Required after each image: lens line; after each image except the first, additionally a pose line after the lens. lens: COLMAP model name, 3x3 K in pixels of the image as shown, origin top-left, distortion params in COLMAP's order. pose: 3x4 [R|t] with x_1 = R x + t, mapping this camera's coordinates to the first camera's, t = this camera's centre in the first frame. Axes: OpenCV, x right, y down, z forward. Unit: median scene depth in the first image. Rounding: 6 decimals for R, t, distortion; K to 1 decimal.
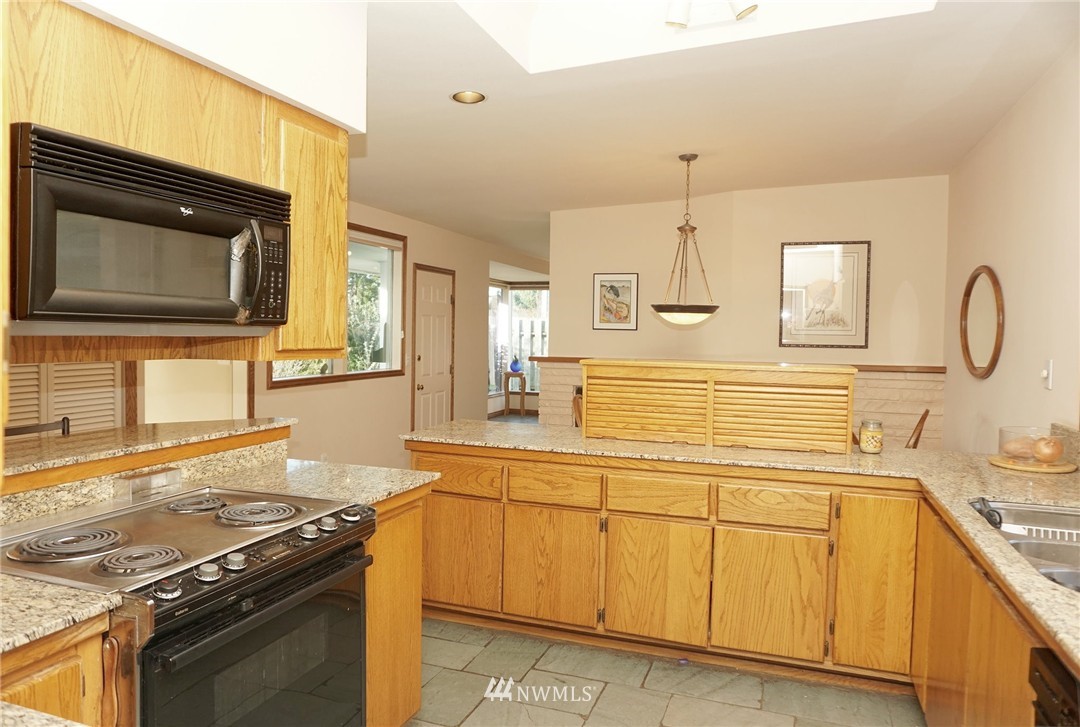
lens RADIAL K [[731.8, 0, 540.7], [0, 731.8, 361.5], [0, 0, 1]] dist [-0.003418, -0.000338]
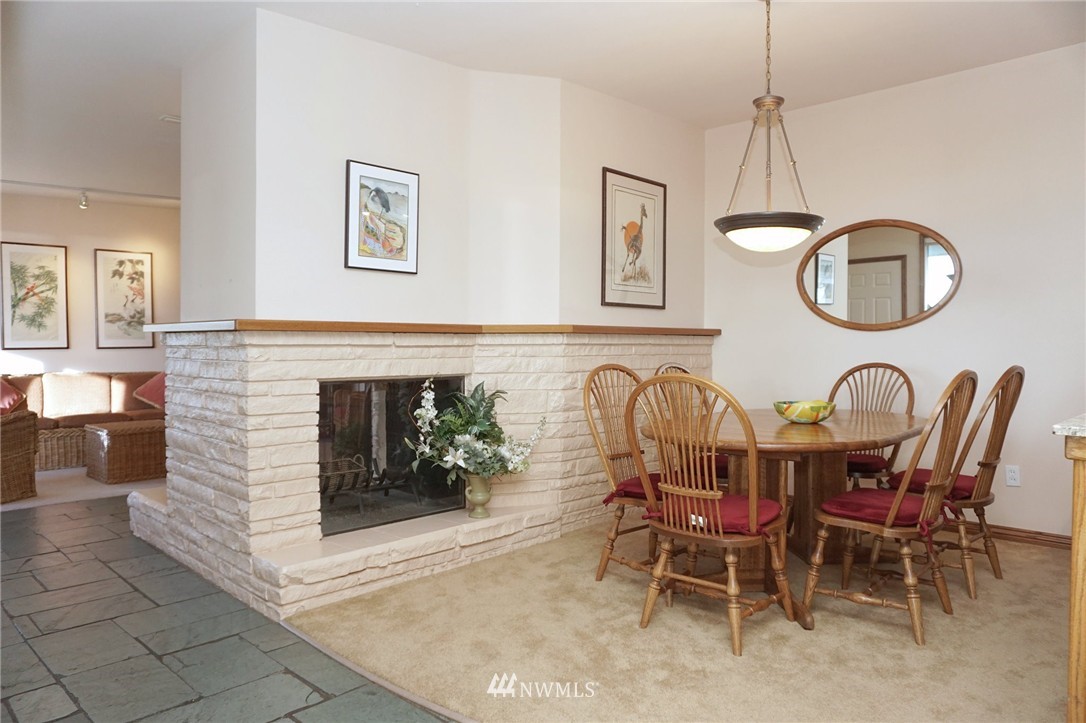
lens RADIAL K [[730.3, 0, 541.1], [0, 730.3, 360.8], [0, 0, 1]] dist [-0.045693, 0.020614]
pose [[0.414245, -0.034854, 0.909498, -0.345077], [0.041574, 0.998948, 0.019347, 0.017537], [-0.909216, 0.029797, 0.415258, 0.673506]]
